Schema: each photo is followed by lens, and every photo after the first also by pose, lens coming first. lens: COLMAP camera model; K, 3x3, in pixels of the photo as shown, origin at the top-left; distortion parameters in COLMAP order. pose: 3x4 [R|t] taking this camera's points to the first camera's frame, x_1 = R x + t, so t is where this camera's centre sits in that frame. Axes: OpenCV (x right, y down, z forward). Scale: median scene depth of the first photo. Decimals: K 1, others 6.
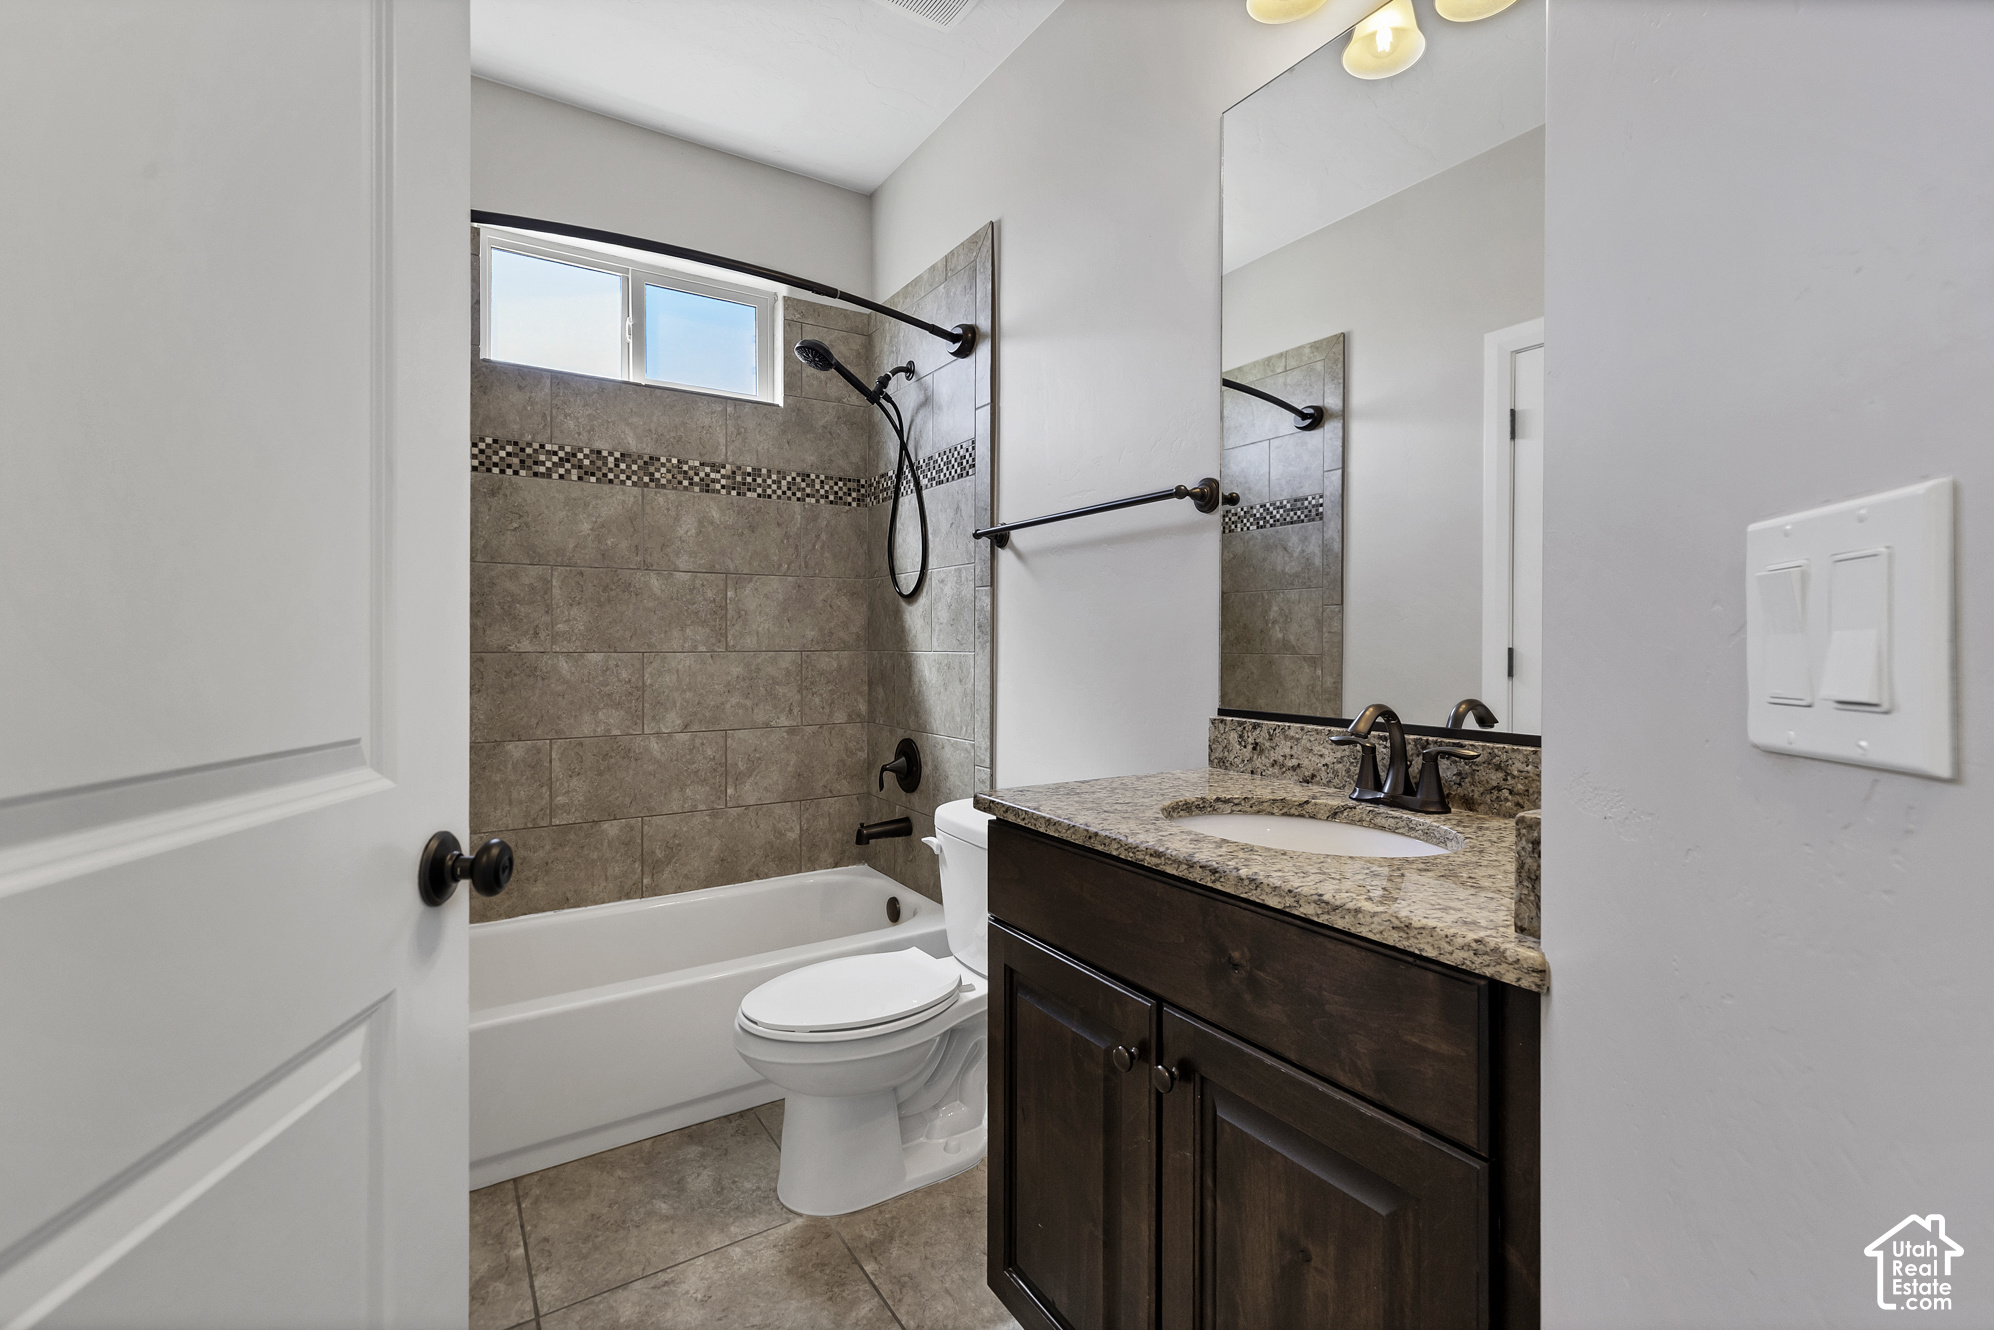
lens RADIAL K [[868.6, 0, 991.4], [0, 868.6, 671.9], [0, 0, 1]] dist [-0.005117, 0.001995]
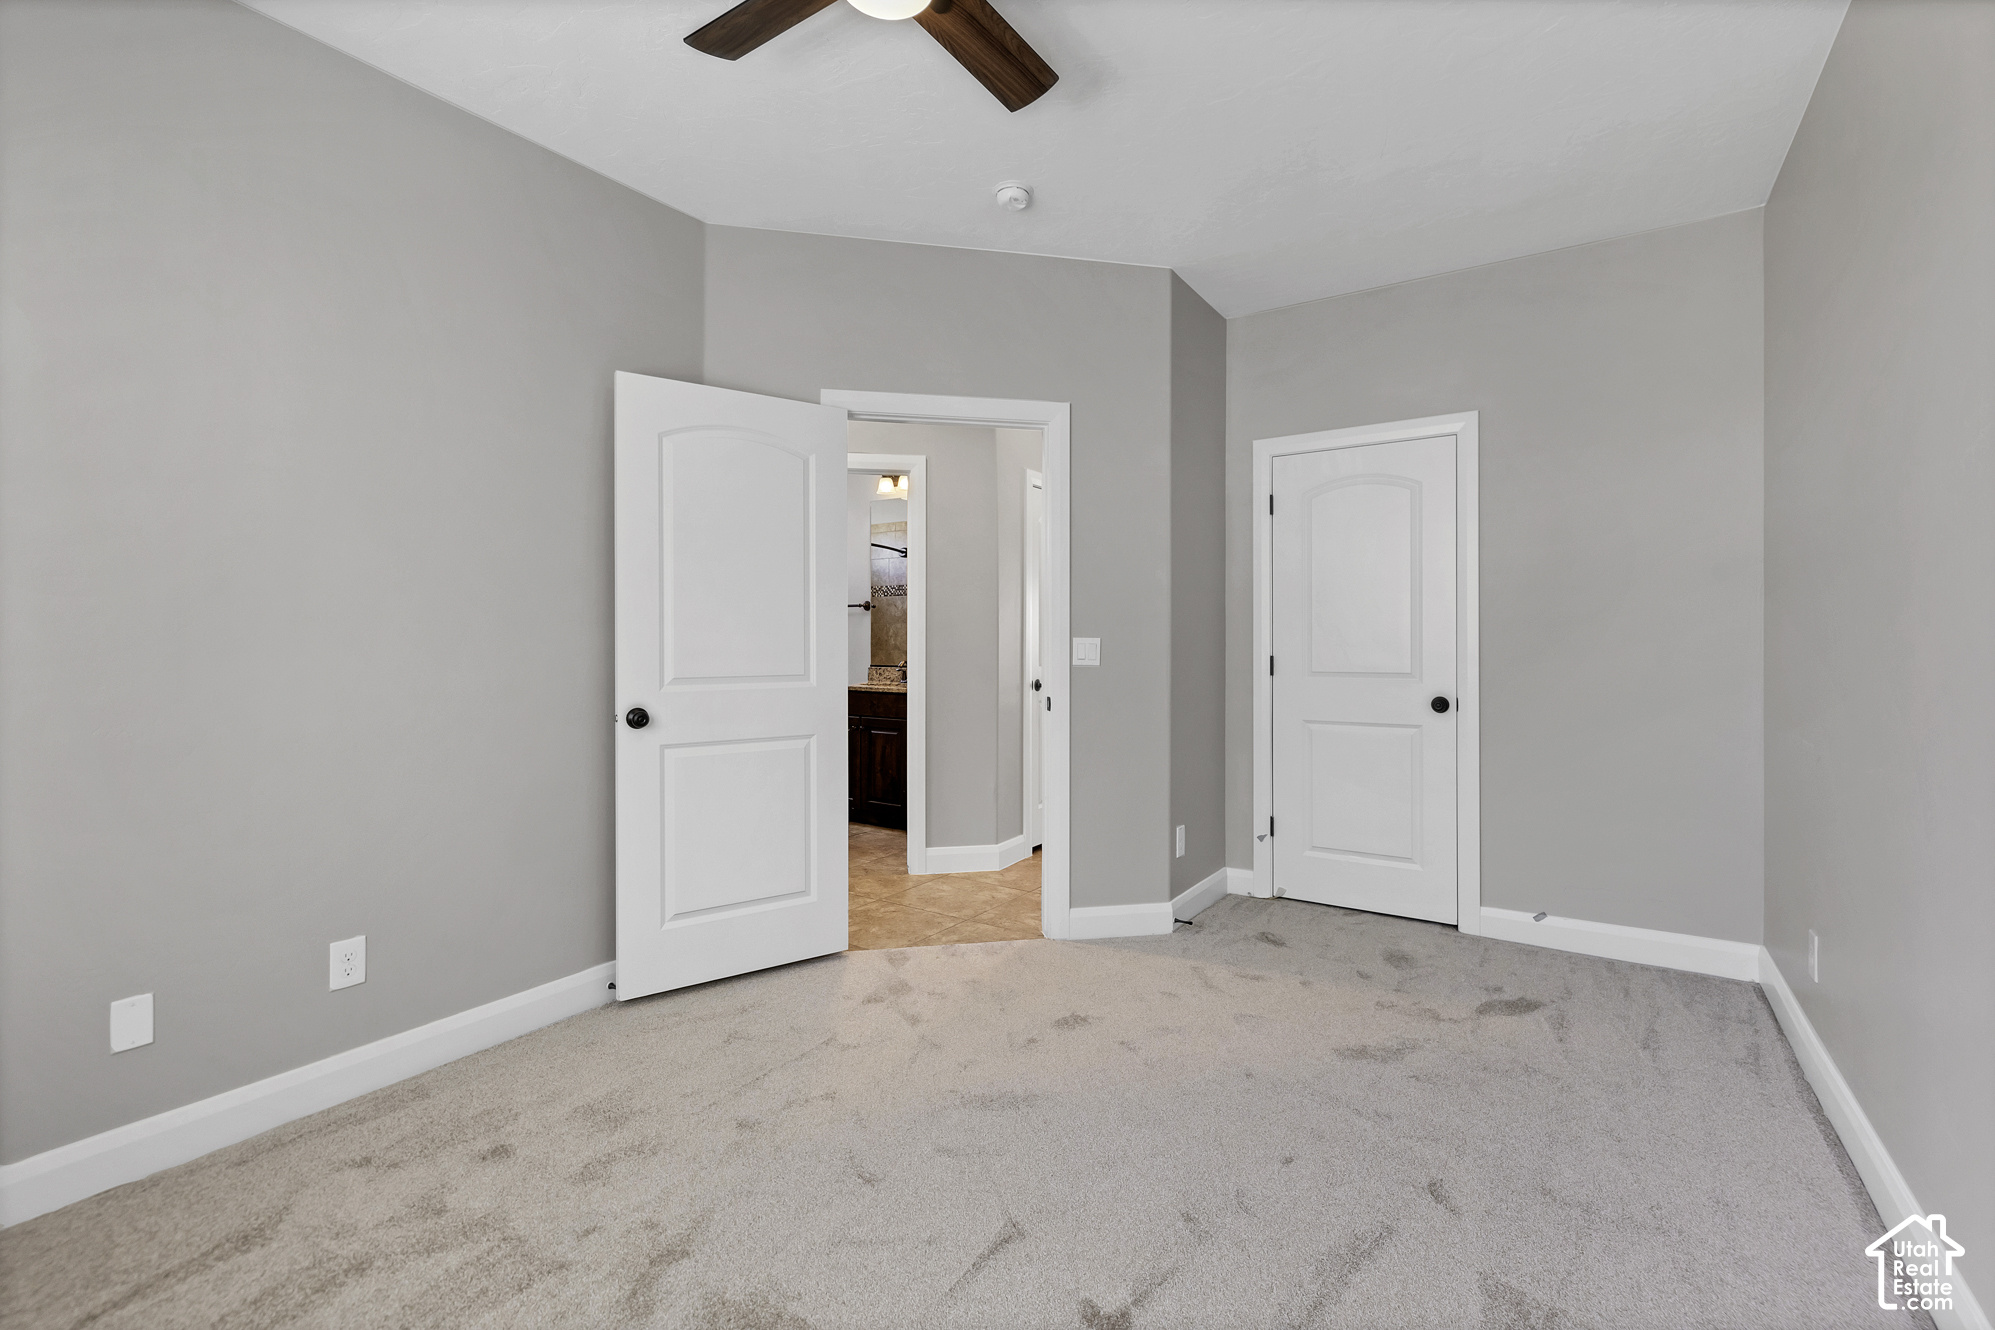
lens RADIAL K [[869.0, 0, 990.6], [0, 869.0, 659.3], [0, 0, 1]] dist [-0.005117, 0.001995]
pose [[0.919911, -0.002140, 0.392121, -0.379229], [0.001668, 0.999997, 0.001545, 0.003051], [-0.392123, -0.000768, 0.919912, -1.374687]]
